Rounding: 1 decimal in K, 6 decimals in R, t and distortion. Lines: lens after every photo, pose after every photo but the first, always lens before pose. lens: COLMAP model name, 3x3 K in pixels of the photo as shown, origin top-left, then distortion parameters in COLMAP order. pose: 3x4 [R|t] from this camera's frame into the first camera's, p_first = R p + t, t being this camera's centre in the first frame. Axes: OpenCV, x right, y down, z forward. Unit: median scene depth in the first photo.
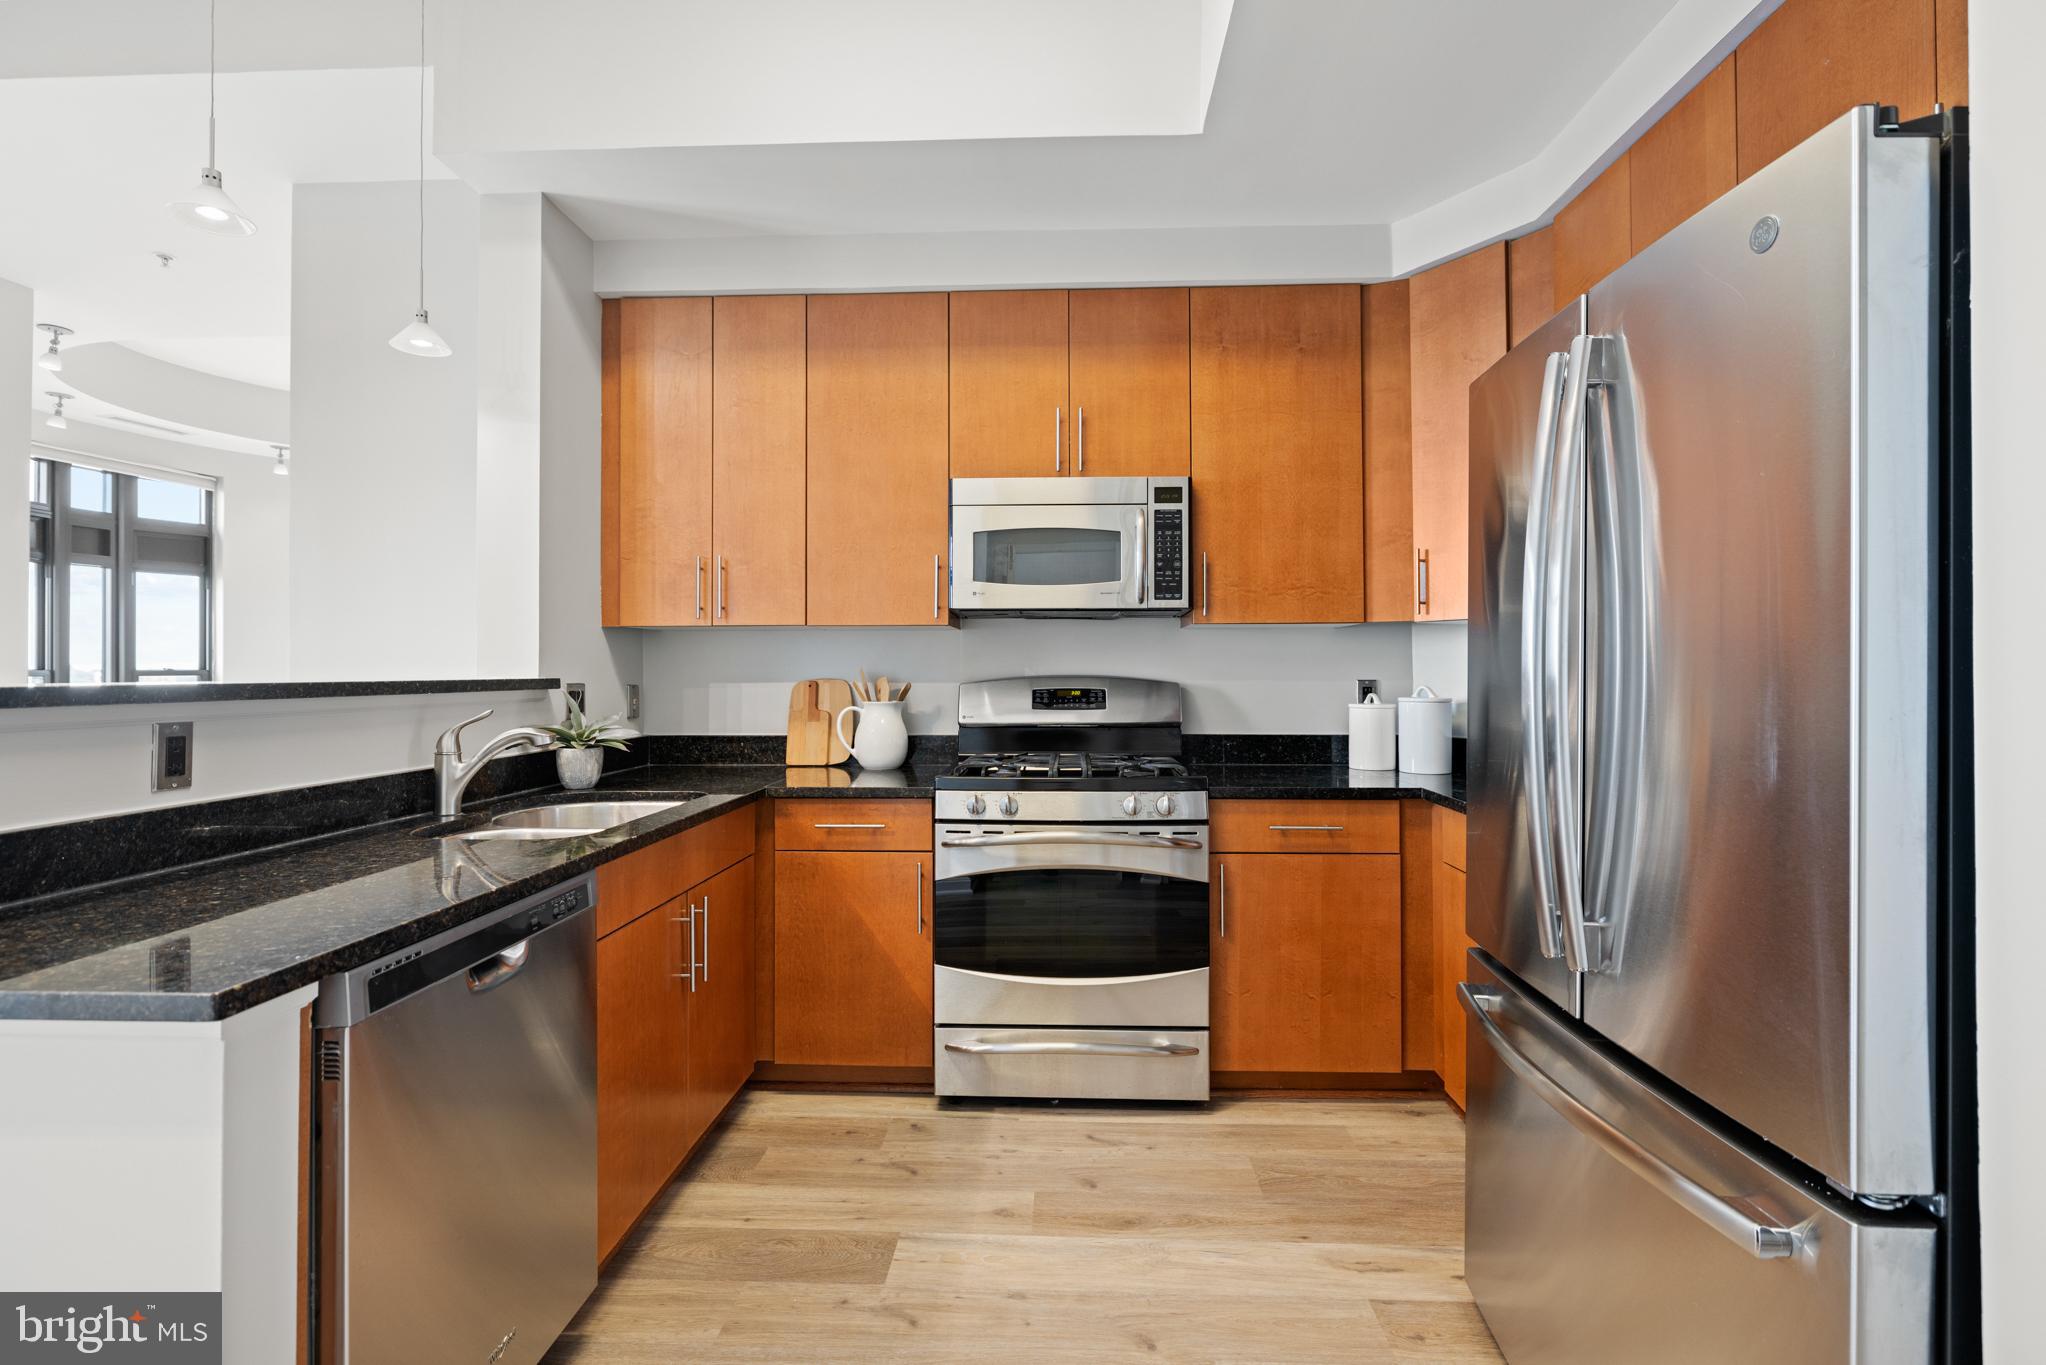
lens RADIAL K [[931.5, 0, 1019.1], [0, 931.5, 660.0], [0, 0, 1]] dist [-0.002911, -0.000018]
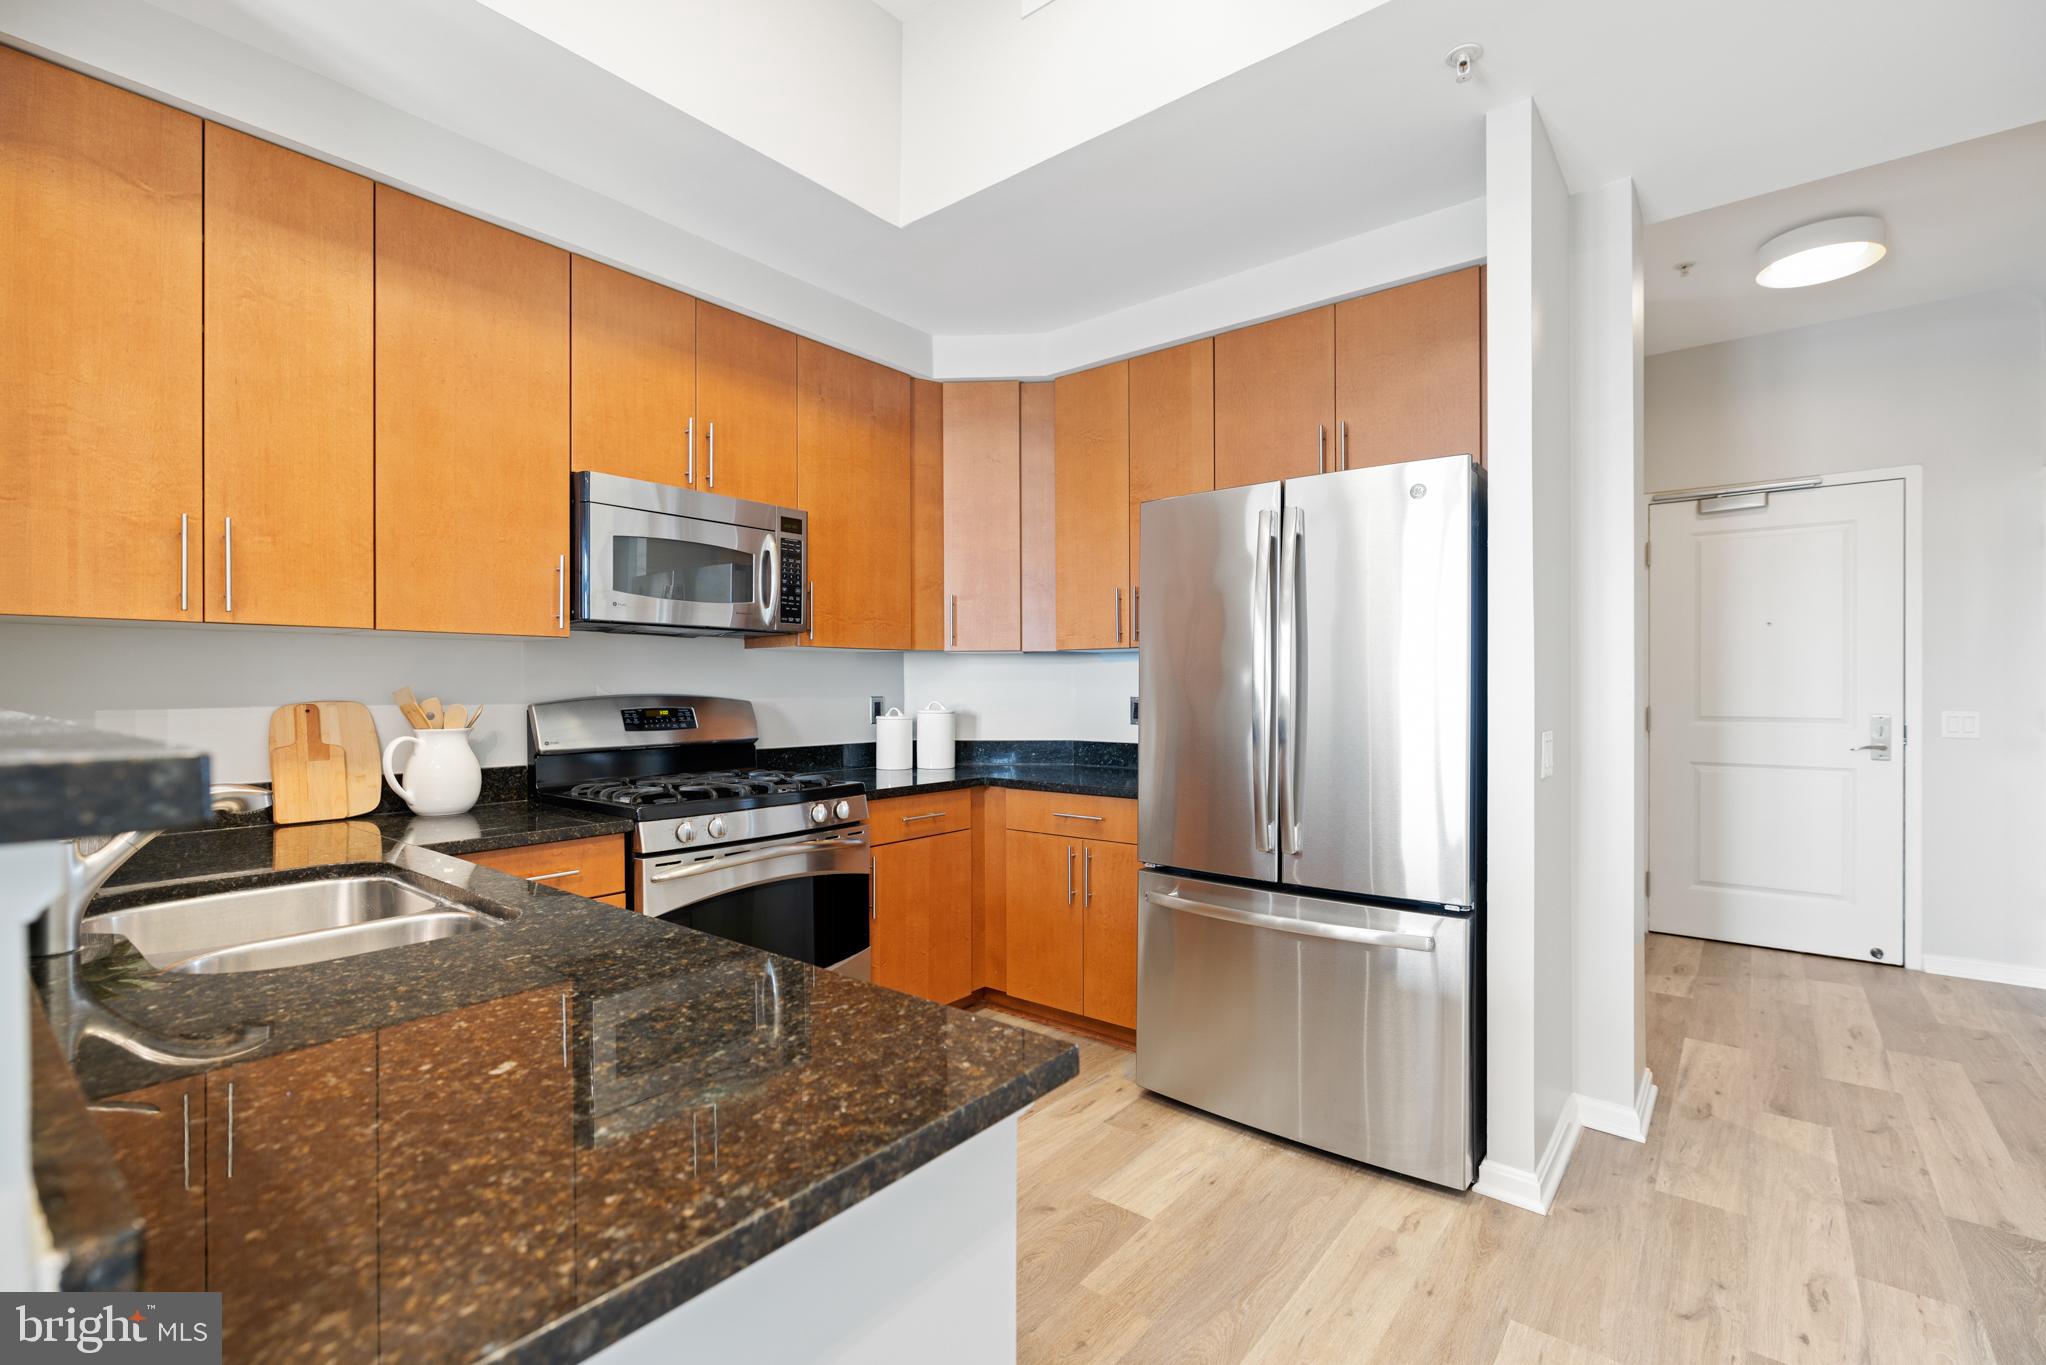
lens RADIAL K [[908.8, 0, 1023.0], [0, 908.8, 682.5], [0, 0, 1]] dist [-0.002236, 0.000324]
pose [[0.594373, 0.003891, 0.804180, -0.560520], [-0.008689, 0.999961, 0.001584, -0.000270], [-0.804143, -0.007929, 0.594383, 0.174211]]
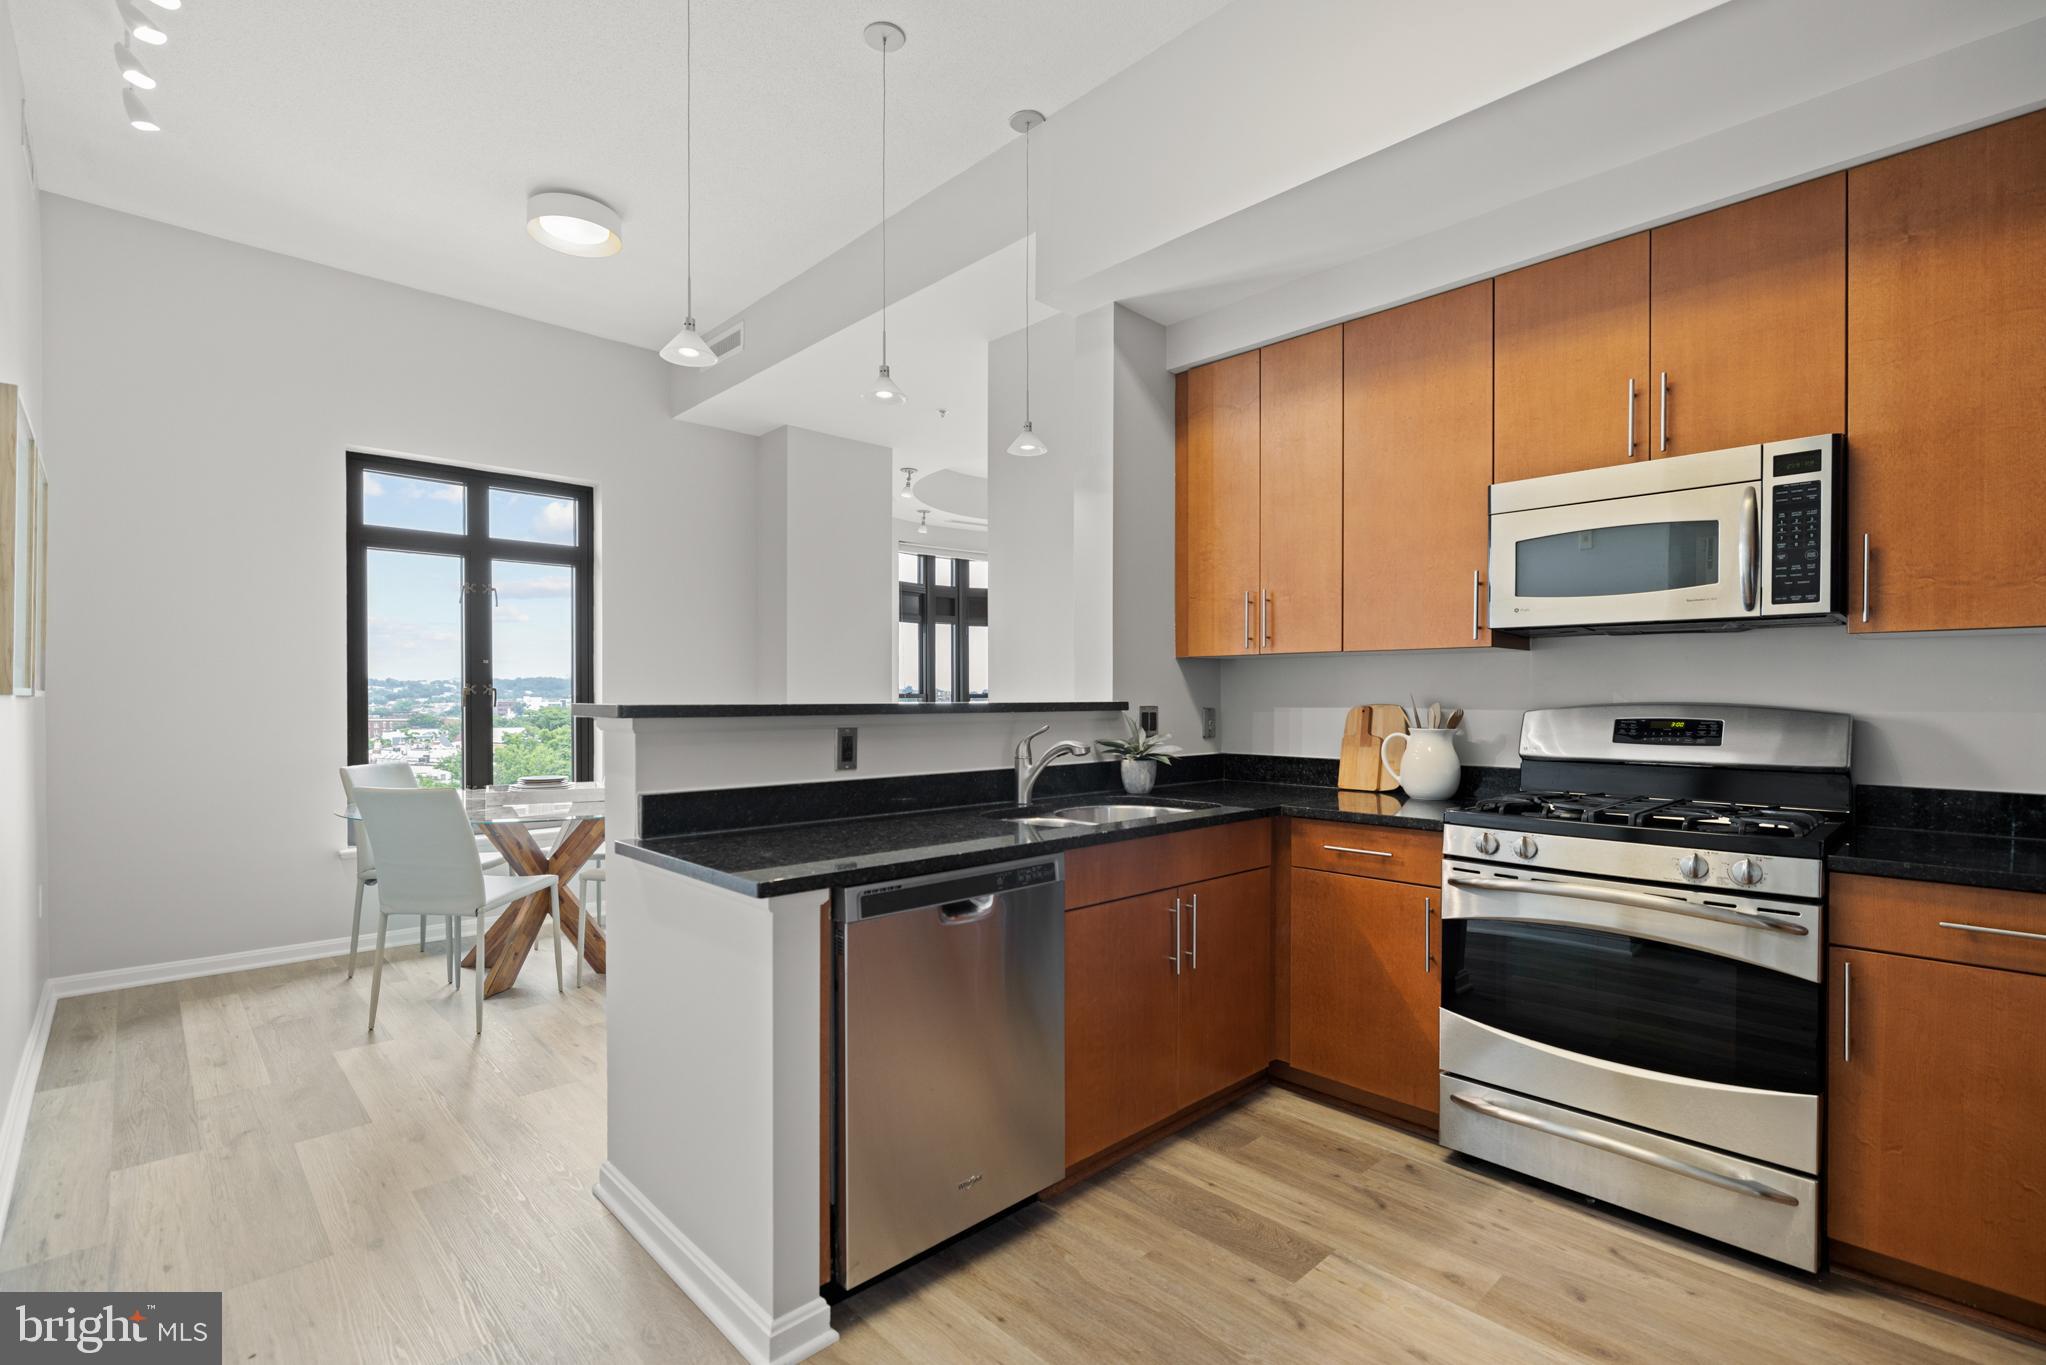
lens RADIAL K [[924.5, 0, 1027.1], [0, 924.5, 702.6], [0, 0, 1]] dist [-0.000808, 0.000302]
pose [[0.729131, 0.007888, -0.684329, 0.235258], [0.005147, 0.999842, 0.017009, -0.000475], [0.684355, -0.015924, 0.728975, 0.032763]]
